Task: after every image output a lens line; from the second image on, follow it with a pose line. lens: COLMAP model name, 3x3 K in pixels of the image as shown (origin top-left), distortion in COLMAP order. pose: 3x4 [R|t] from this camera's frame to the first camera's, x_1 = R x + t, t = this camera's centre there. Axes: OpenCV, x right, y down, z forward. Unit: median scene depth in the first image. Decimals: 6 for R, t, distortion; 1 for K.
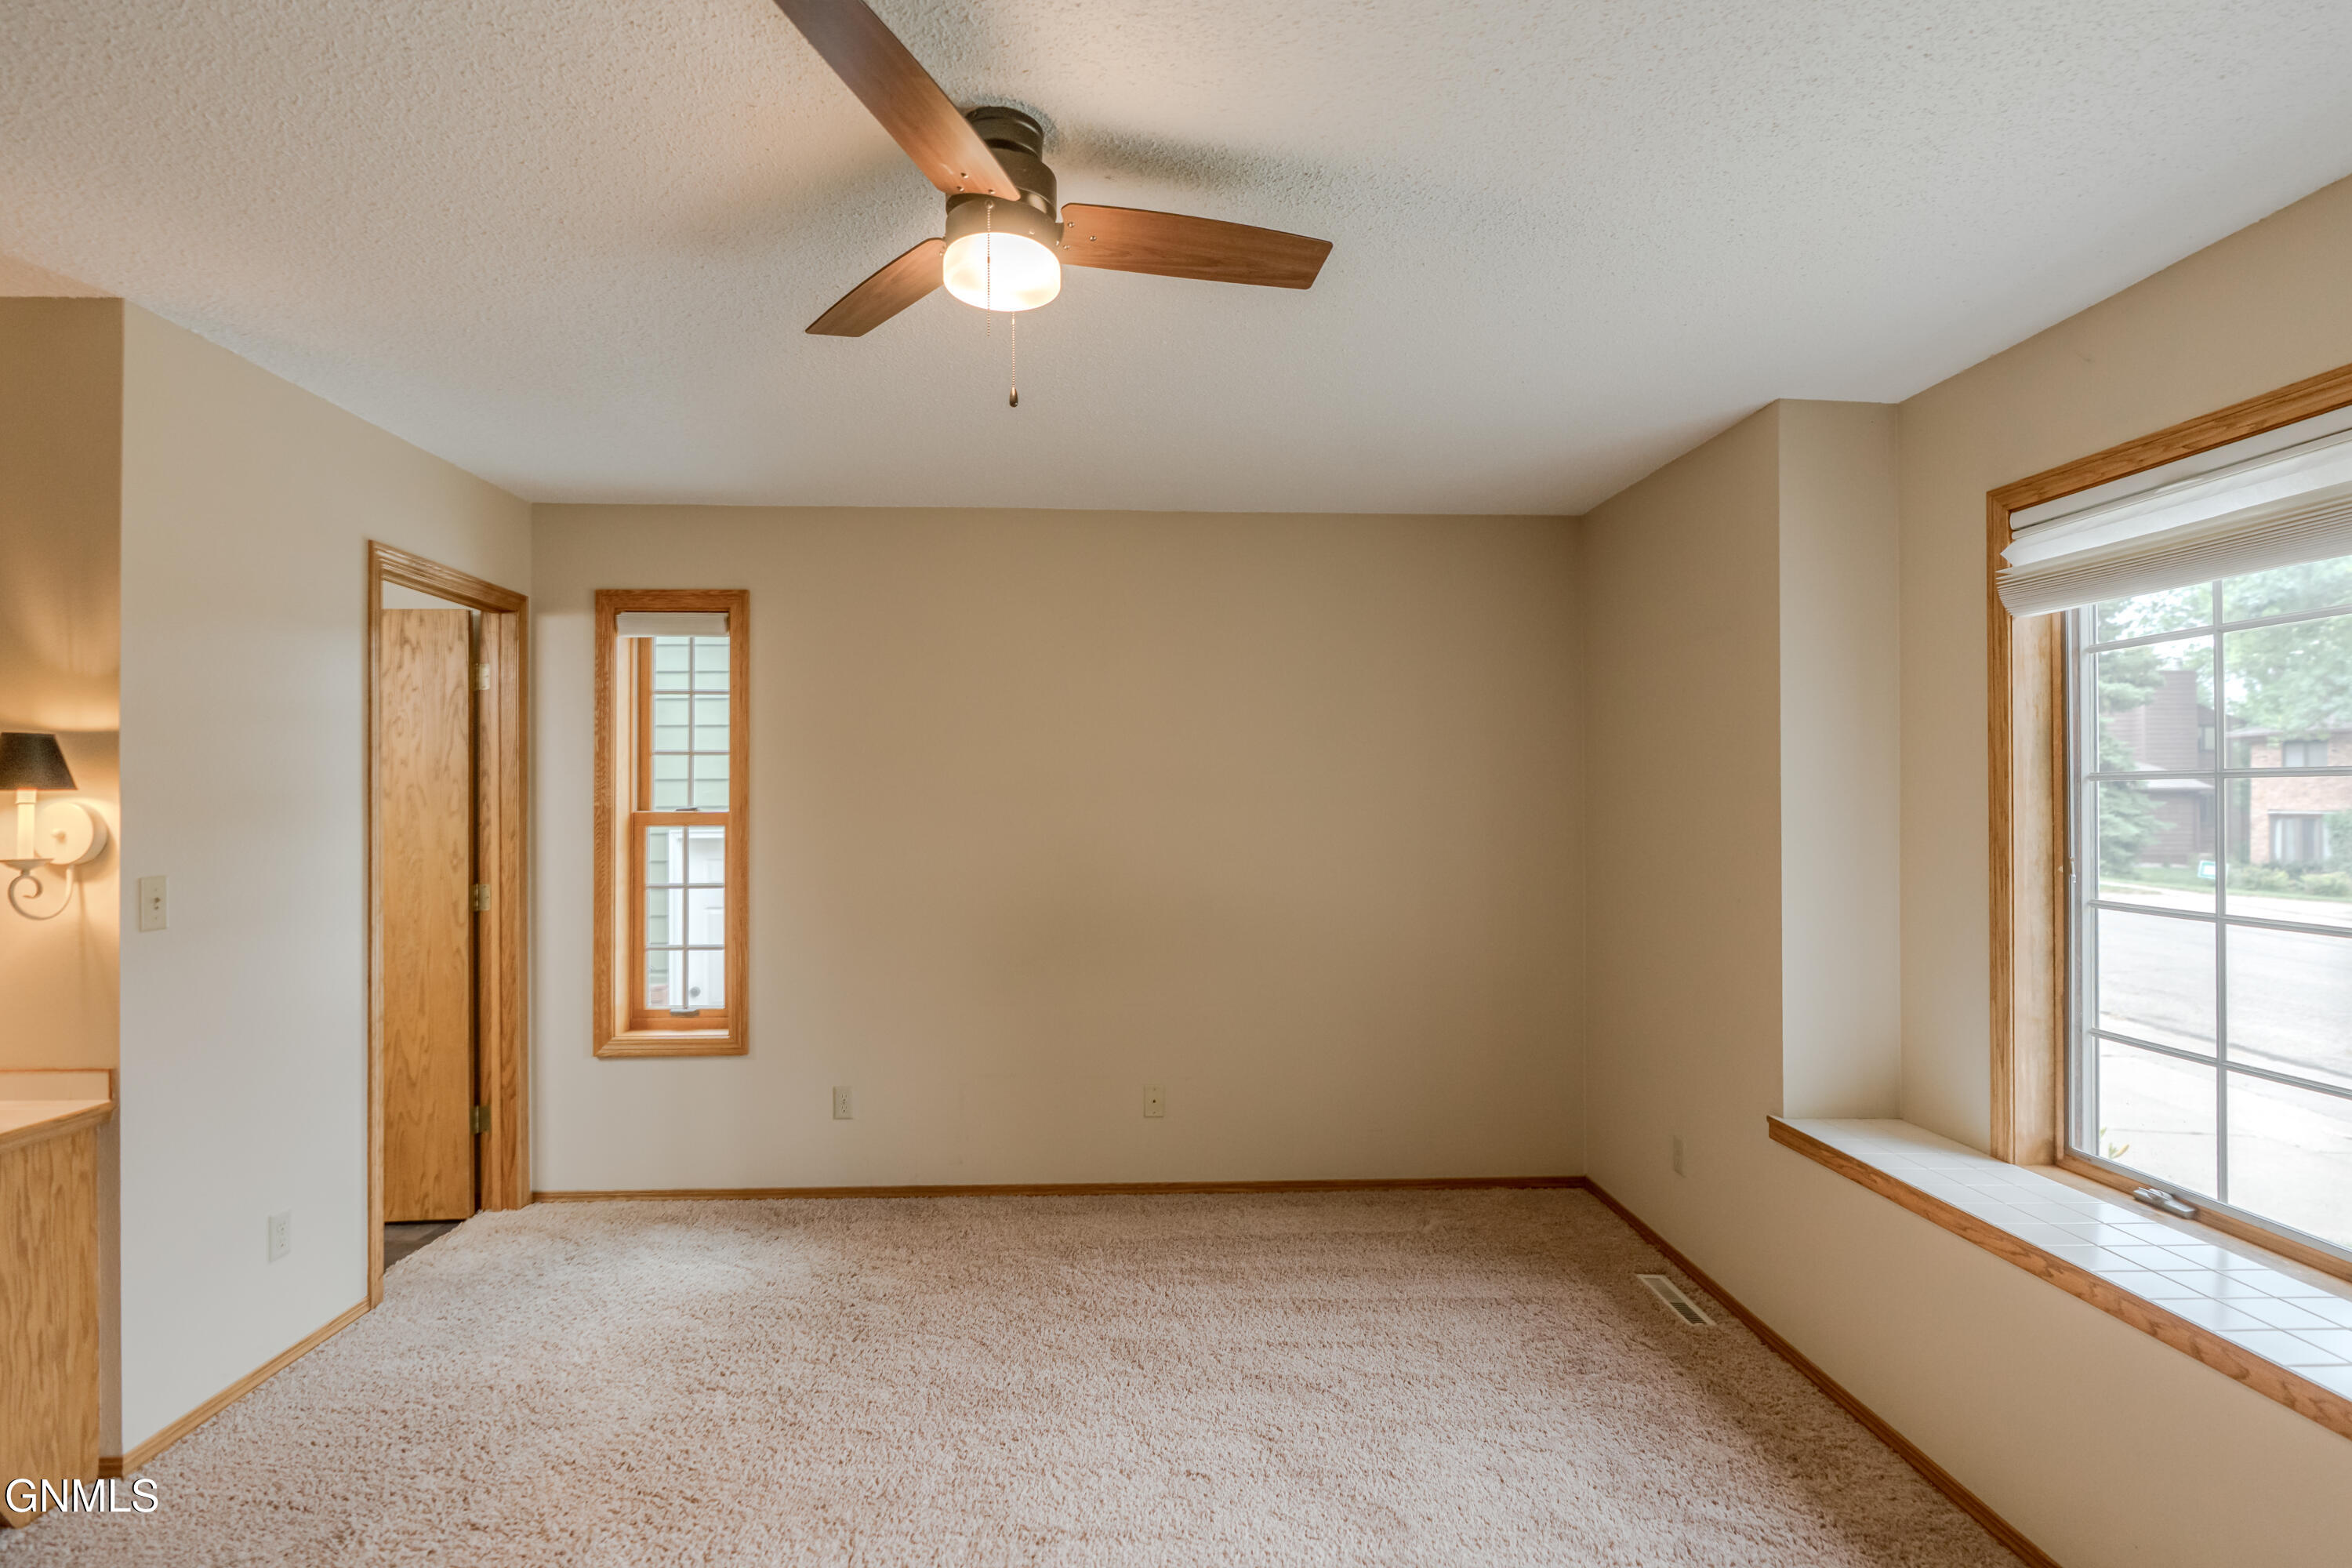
lens RADIAL K [[1163.0, 0, 1176.0], [0, 1163.0, 784.0], [0, 0, 1]] dist [-0.007131, 0.001135]
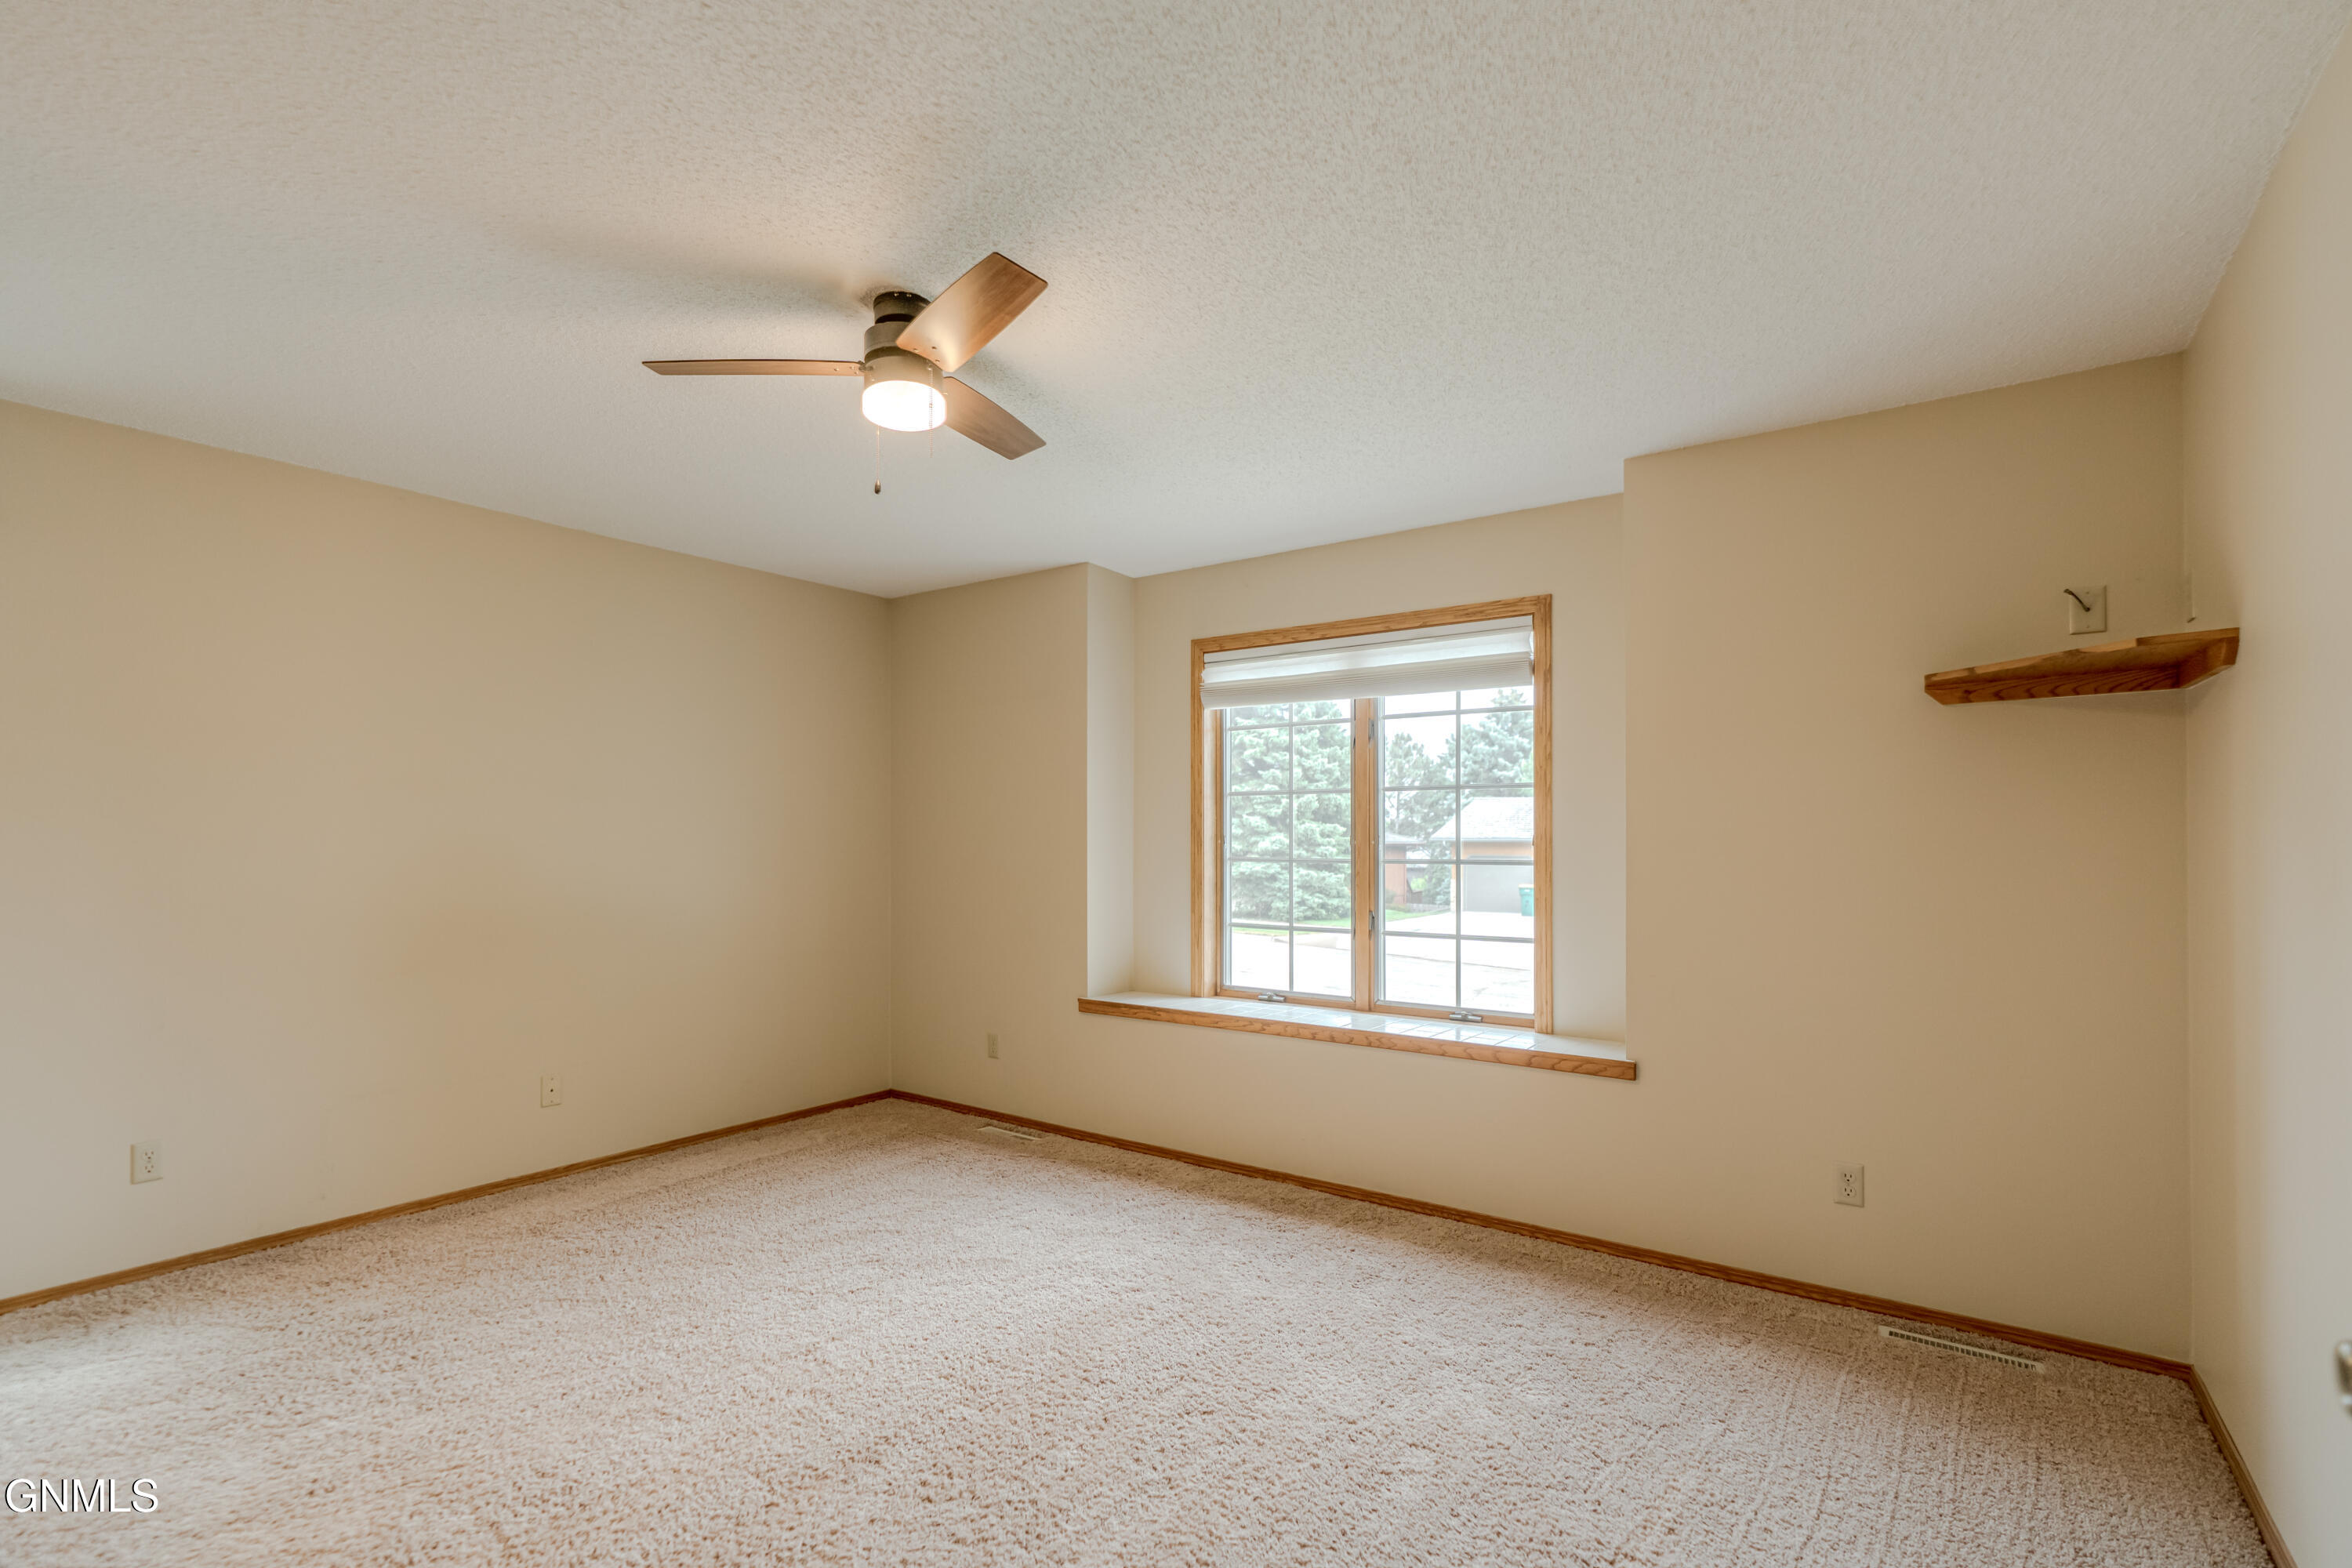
lens RADIAL K [[1088.7, 0, 1175.8], [0, 1088.7, 815.8], [0, 0, 1]] dist [-0.000354, 0.001036]
pose [[0.621853, 0.014091, 0.783007, -0.609976], [-0.010061, 0.999899, -0.010004, 0.043014], [-0.783069, -0.001656, 0.621932, -0.061565]]
